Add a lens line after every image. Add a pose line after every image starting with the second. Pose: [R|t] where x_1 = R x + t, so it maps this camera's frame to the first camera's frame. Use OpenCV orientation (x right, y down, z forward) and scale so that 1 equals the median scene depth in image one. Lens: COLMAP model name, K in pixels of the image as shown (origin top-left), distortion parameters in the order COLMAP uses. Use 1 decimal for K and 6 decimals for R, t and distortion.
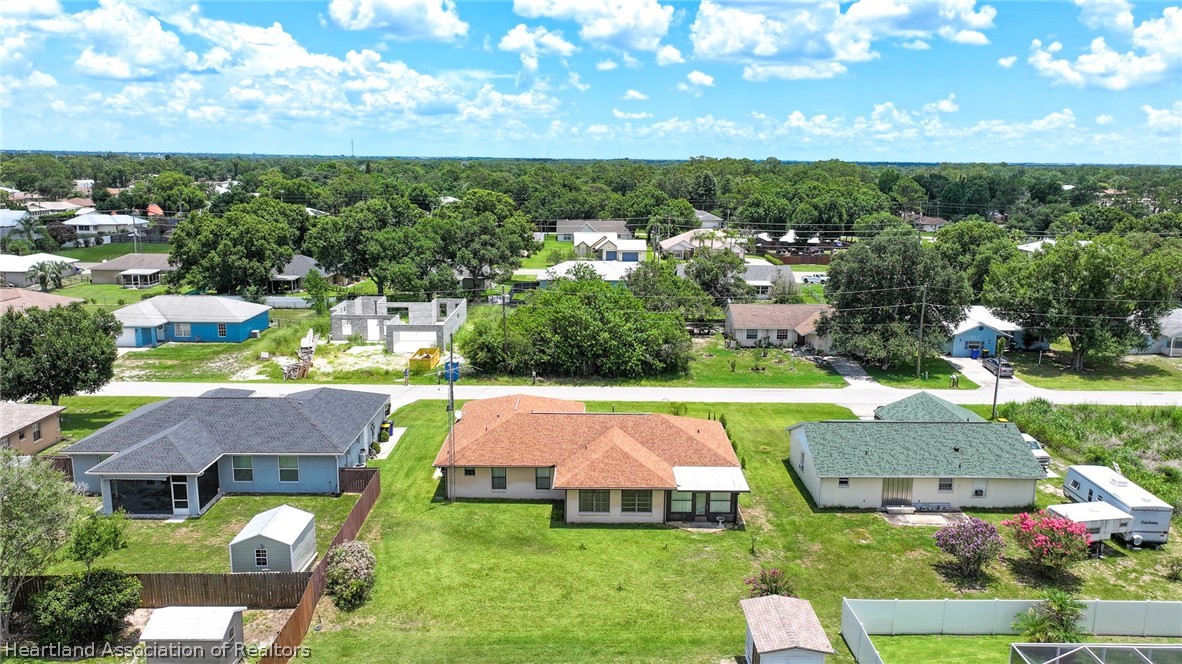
lens RADIAL K [[872.3, 0, 612.1], [0, 872.3, 330.7], [0, 0, 1]] dist [0.004615, -0.002393]
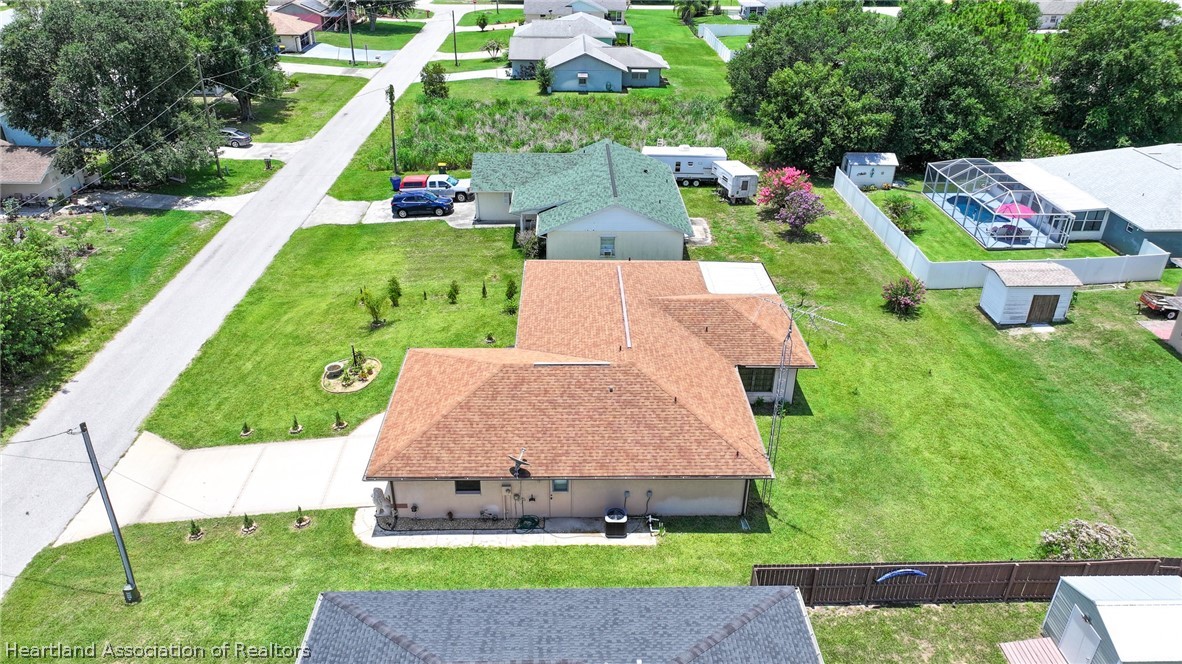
lens RADIAL K [[824.2, 0, 596.9], [0, 824.2, 327.2], [0, 0, 1]] dist [0.002584, 0.009553]
pose [[-0.010431, -0.481859, 0.876187, -0.619978], [0.178533, 0.861258, 0.475774, -0.203869], [-0.983879, 0.161391, 0.077044, 1.038826]]
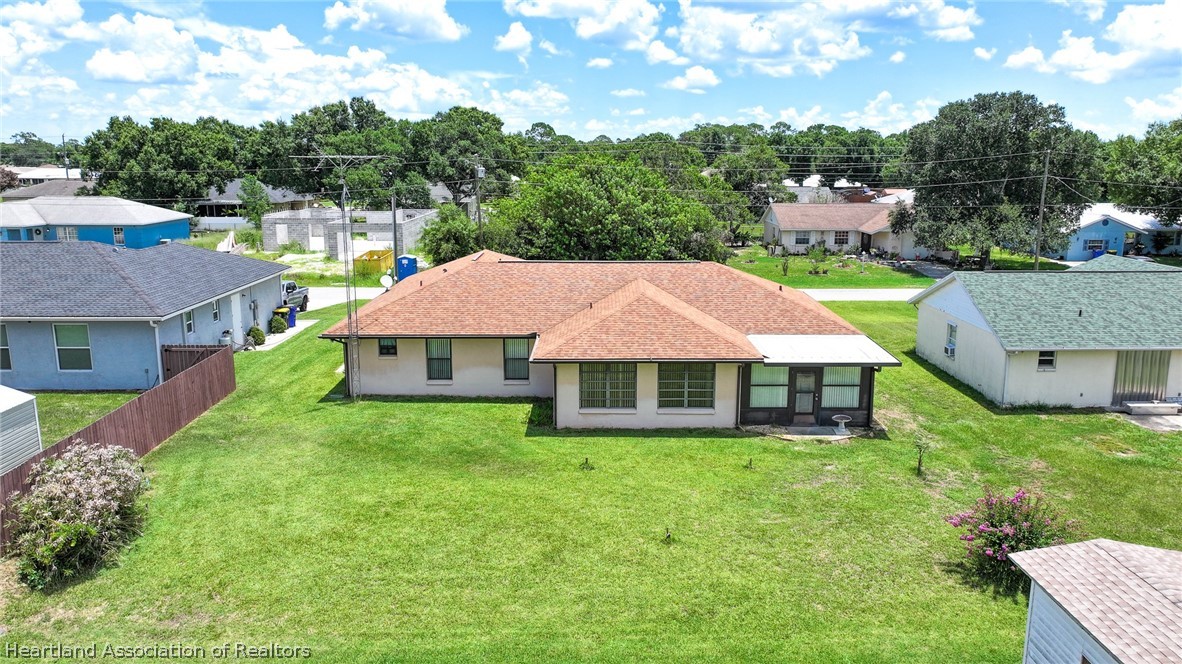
lens RADIAL K [[856.4, 0, 605.8], [0, 856.4, 320.6], [0, 0, 1]] dist [0.000812, 0.008611]
pose [[0.999909, -0.009702, -0.009423, -0.015201], [0.009674, 0.999949, -0.003043, 0.145923], [0.009452, 0.002952, 0.999951, 0.441309]]
